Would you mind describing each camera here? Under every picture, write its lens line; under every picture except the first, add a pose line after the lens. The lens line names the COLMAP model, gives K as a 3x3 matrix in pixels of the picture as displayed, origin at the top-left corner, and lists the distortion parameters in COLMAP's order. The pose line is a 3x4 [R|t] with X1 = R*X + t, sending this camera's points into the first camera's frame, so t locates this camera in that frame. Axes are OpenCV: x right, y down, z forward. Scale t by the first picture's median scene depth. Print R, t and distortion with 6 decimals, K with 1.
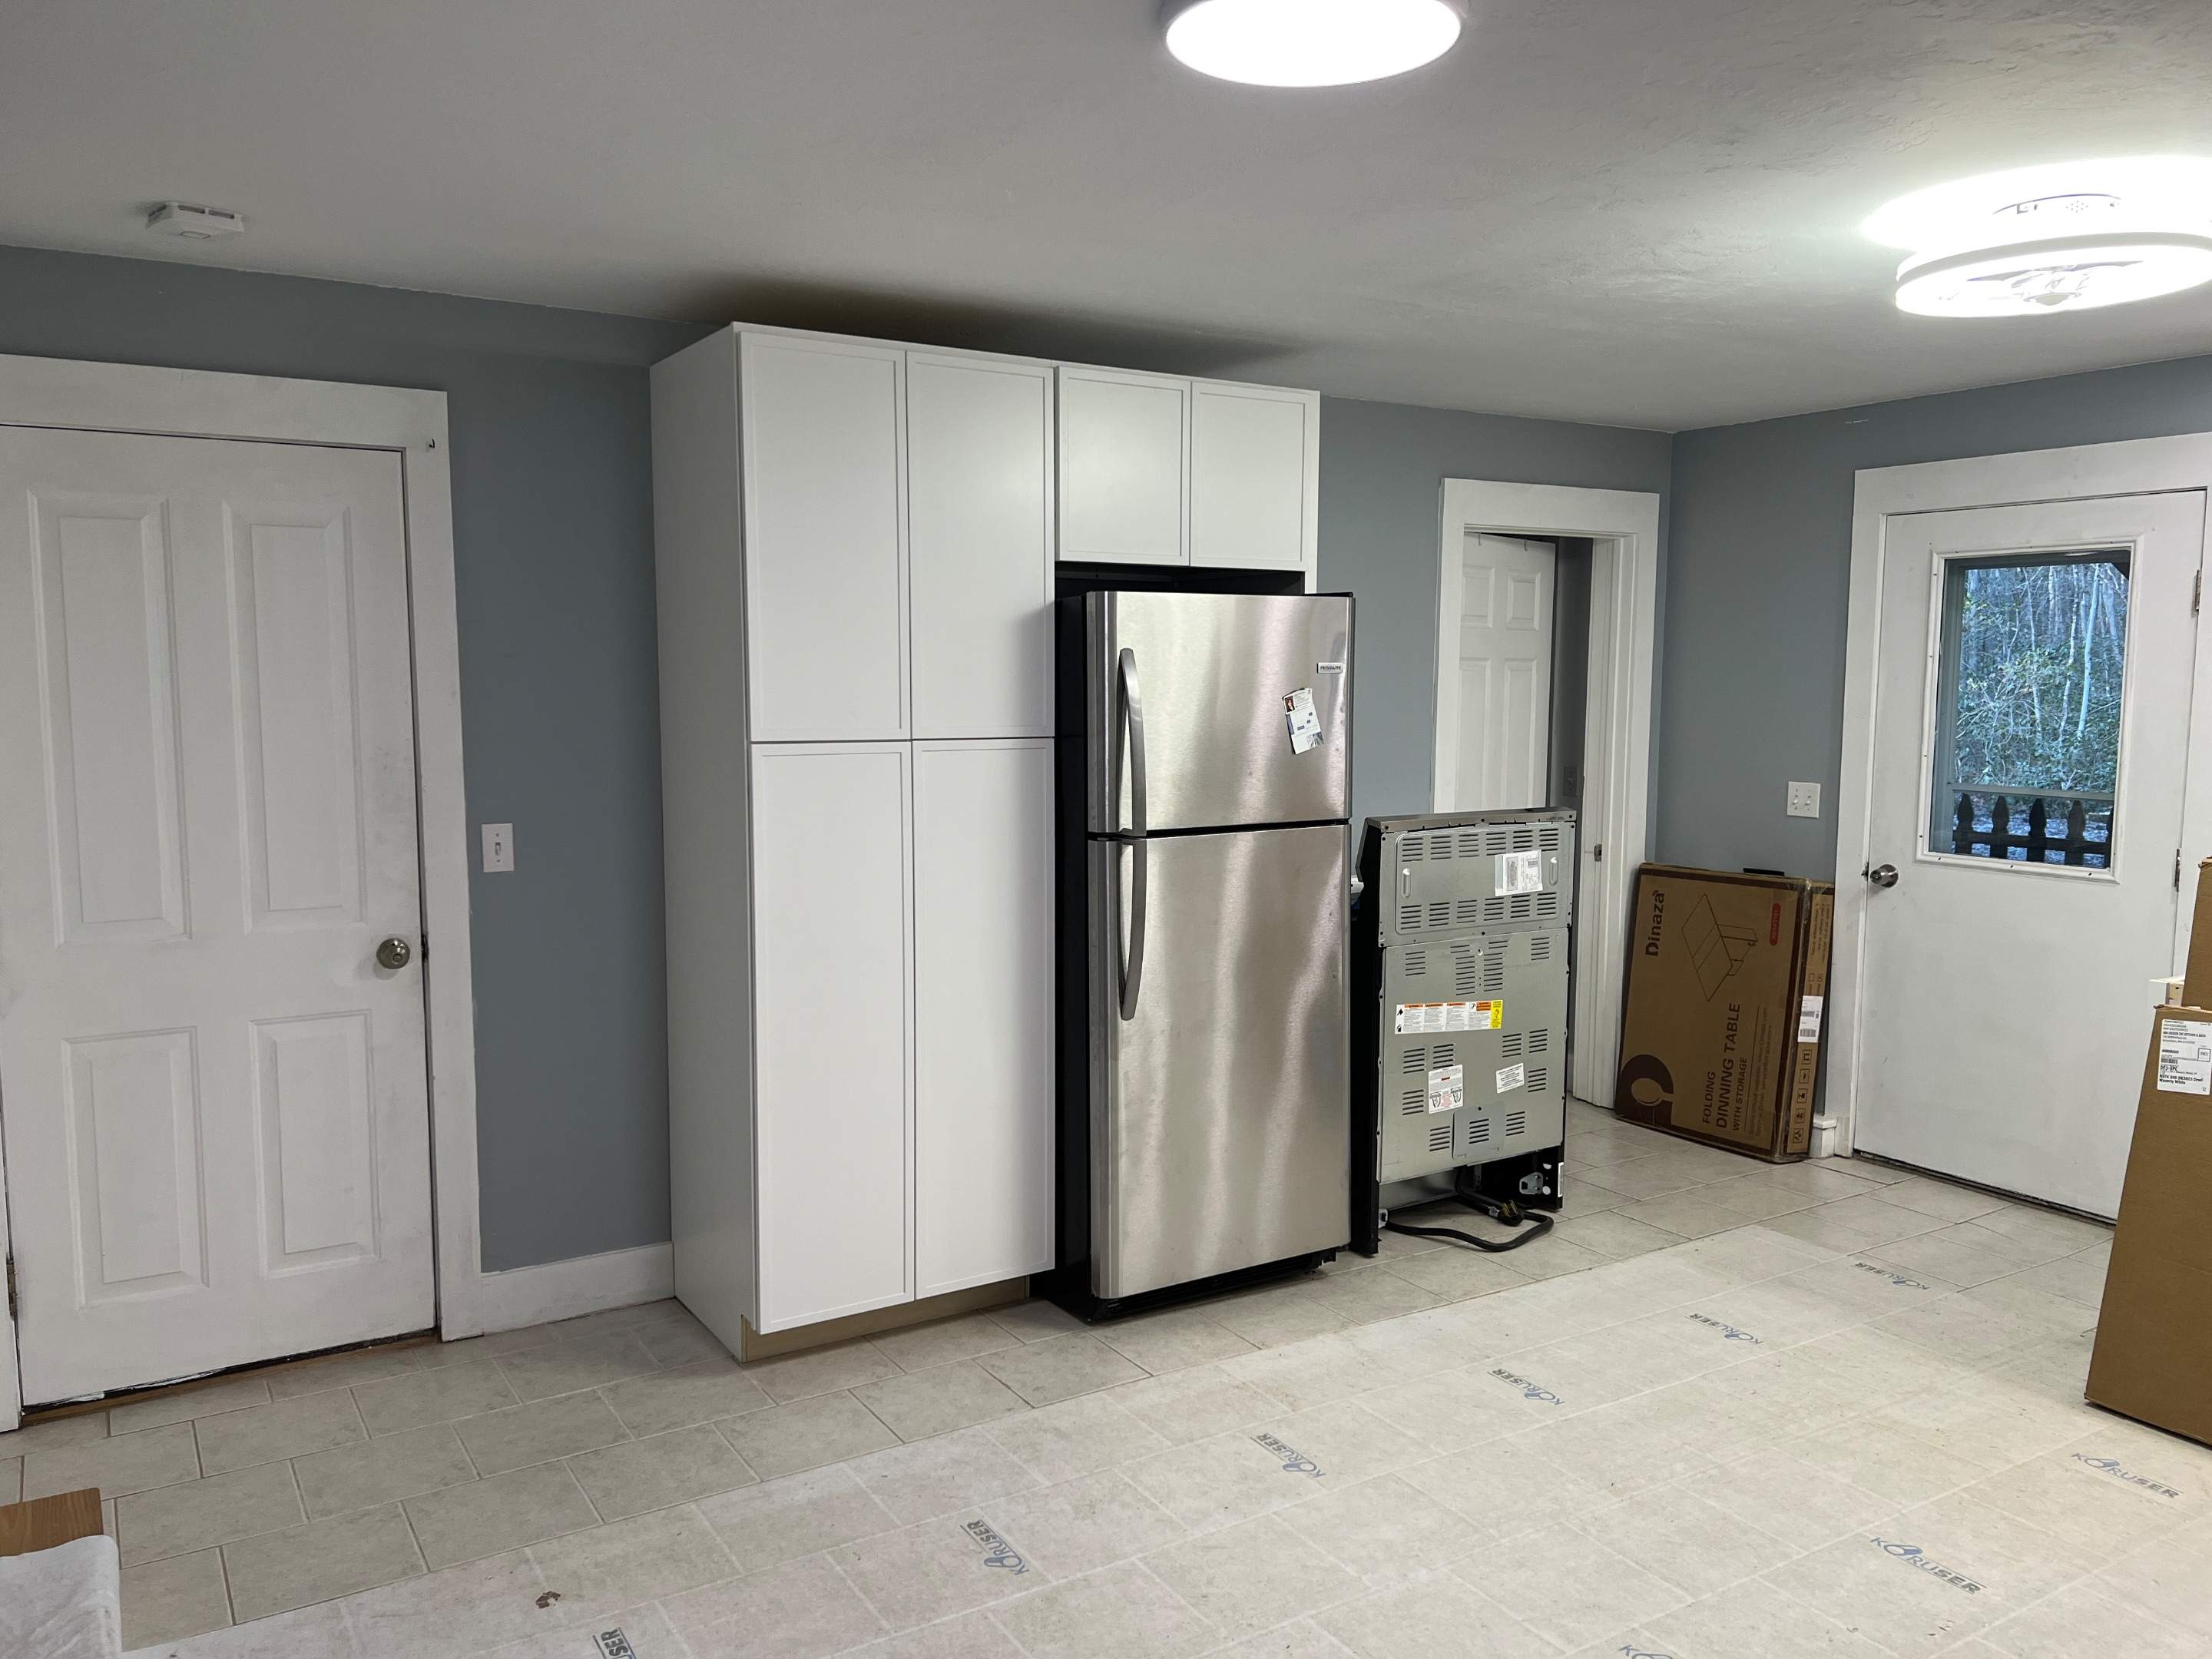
lens RADIAL K [[1659.0, 0, 1095.7], [0, 1659.0, 844.7], [0, 0, 1]] dist [0.064715, -0.079418]
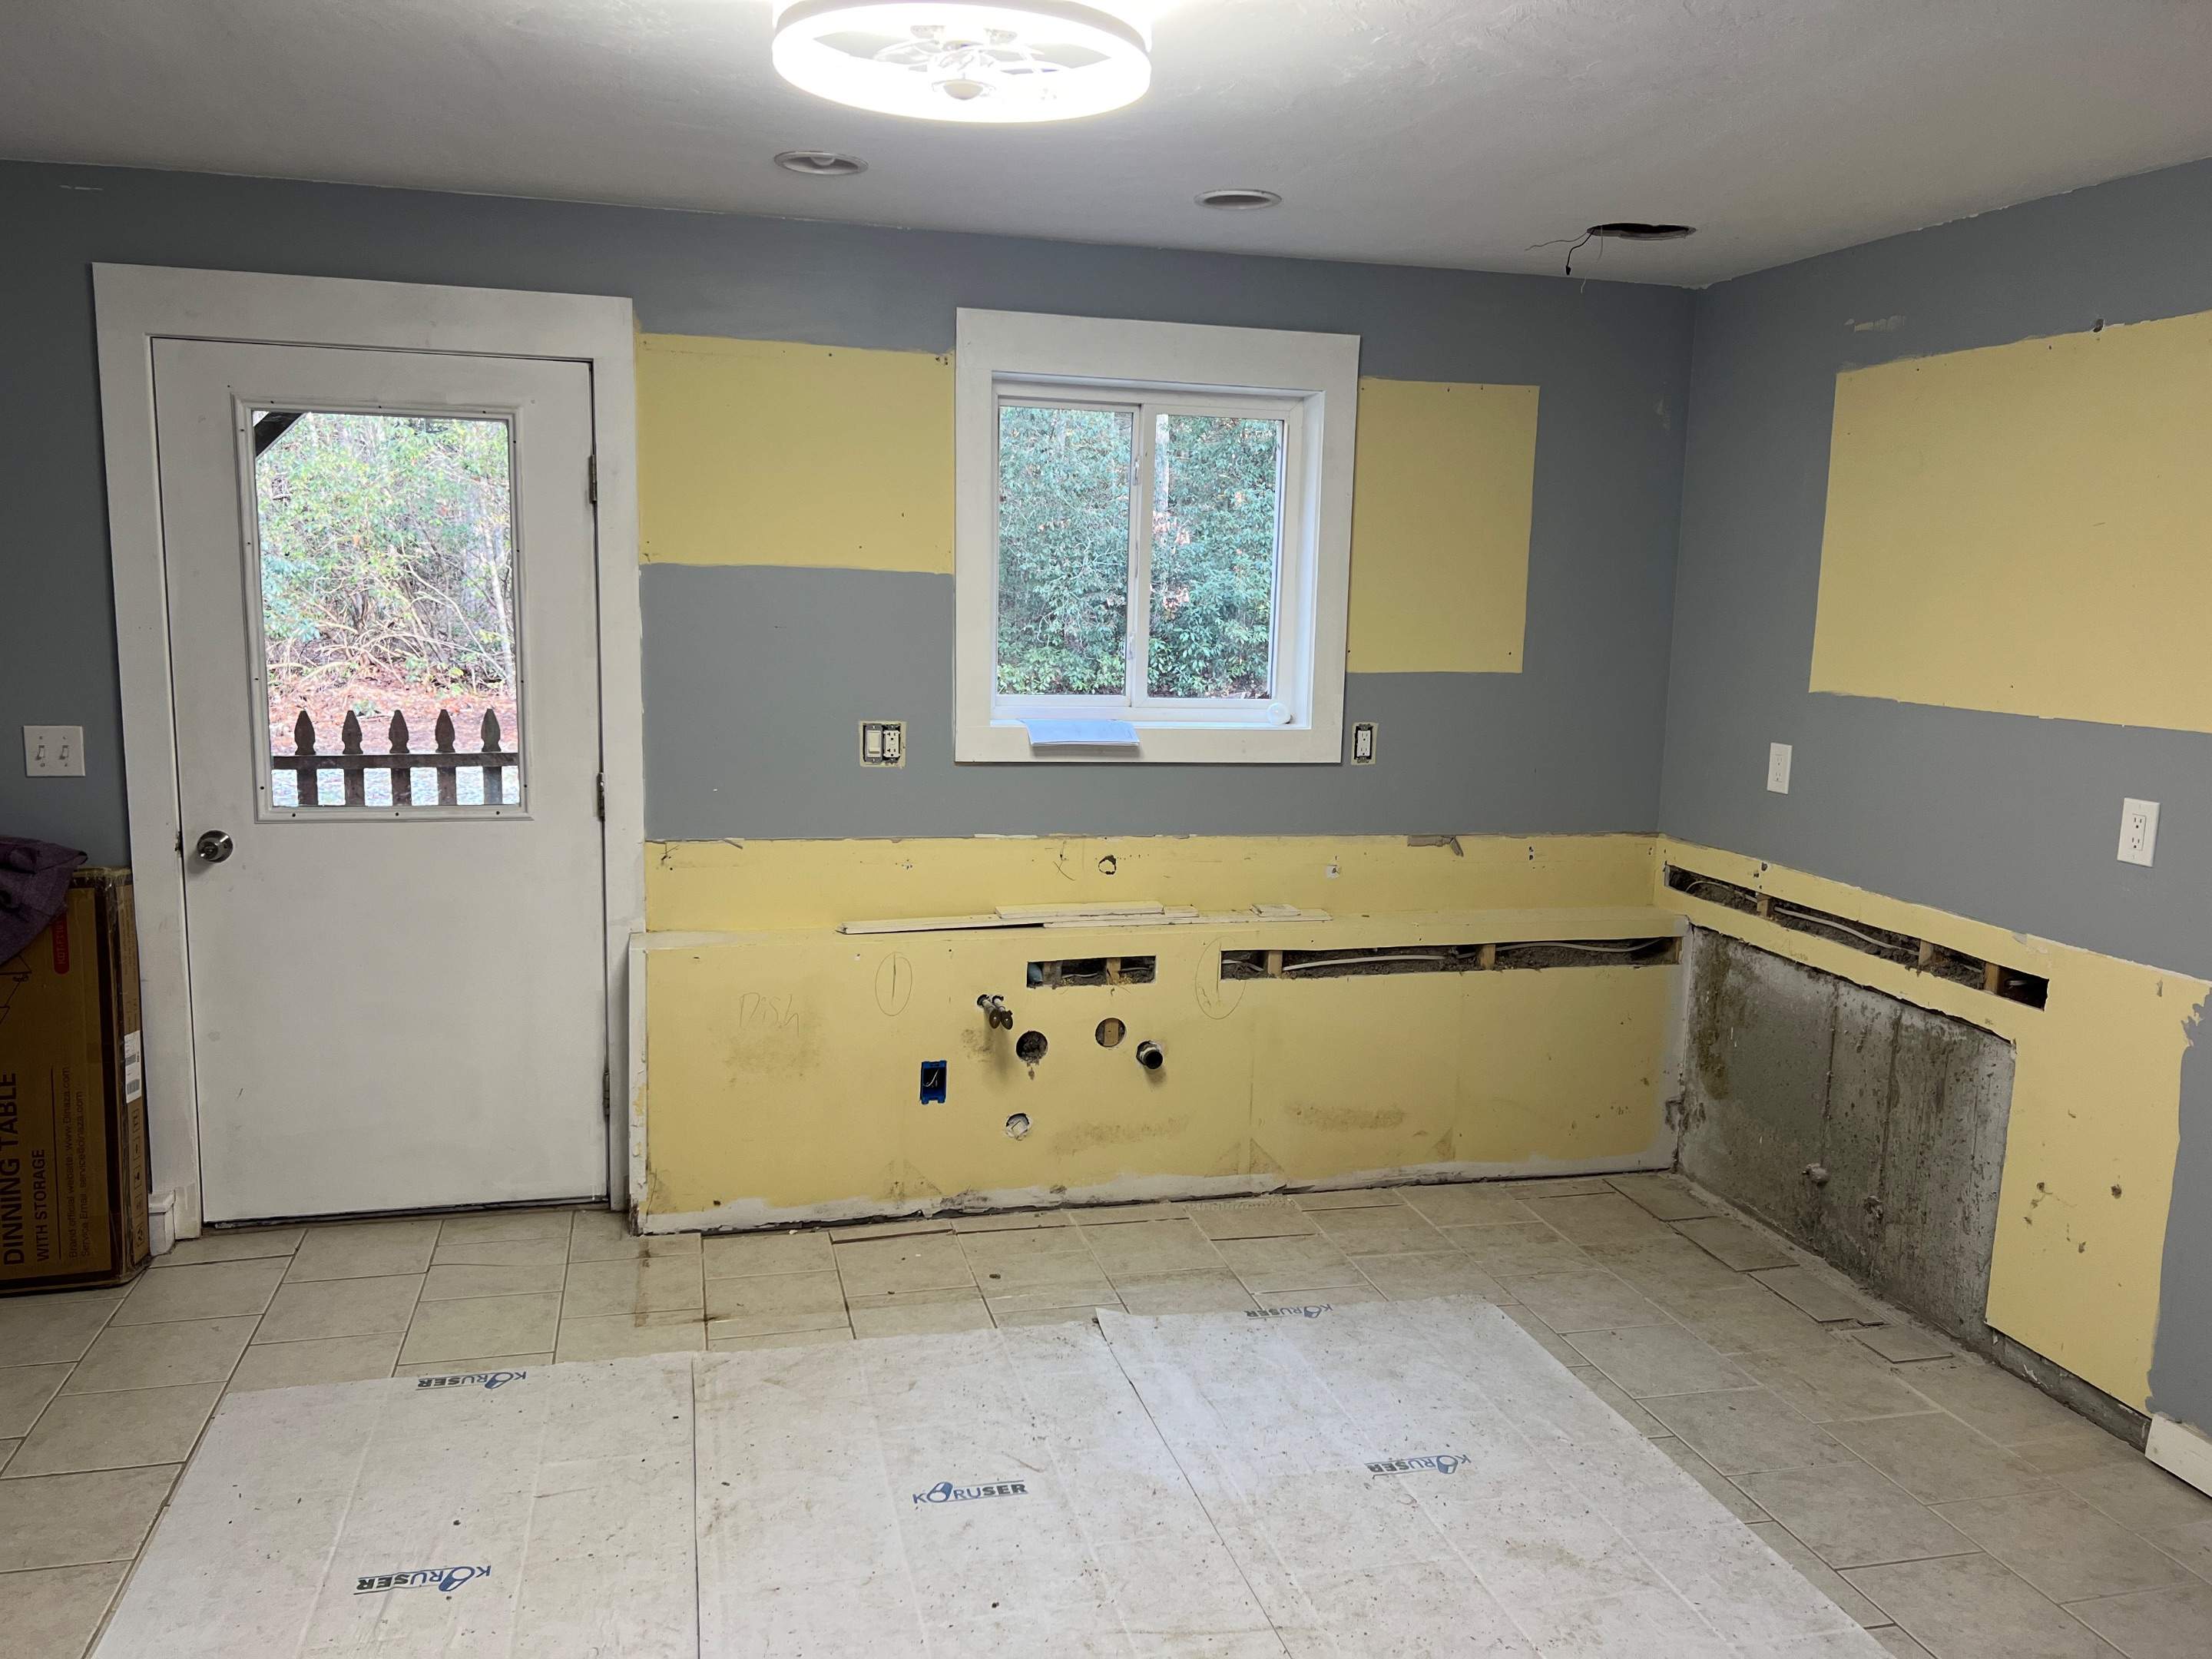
lens RADIAL K [[1659.0, 0, 1089.3], [0, 1659.0, 829.9], [0, 0, 1]] dist [0.064715, -0.079418]
pose [[0.307352, -0.139002, 0.941389, -0.114667], [0.078391, 0.989610, 0.120528, -0.056154], [-0.948362, 0.036752, 0.315055, 0.497204]]
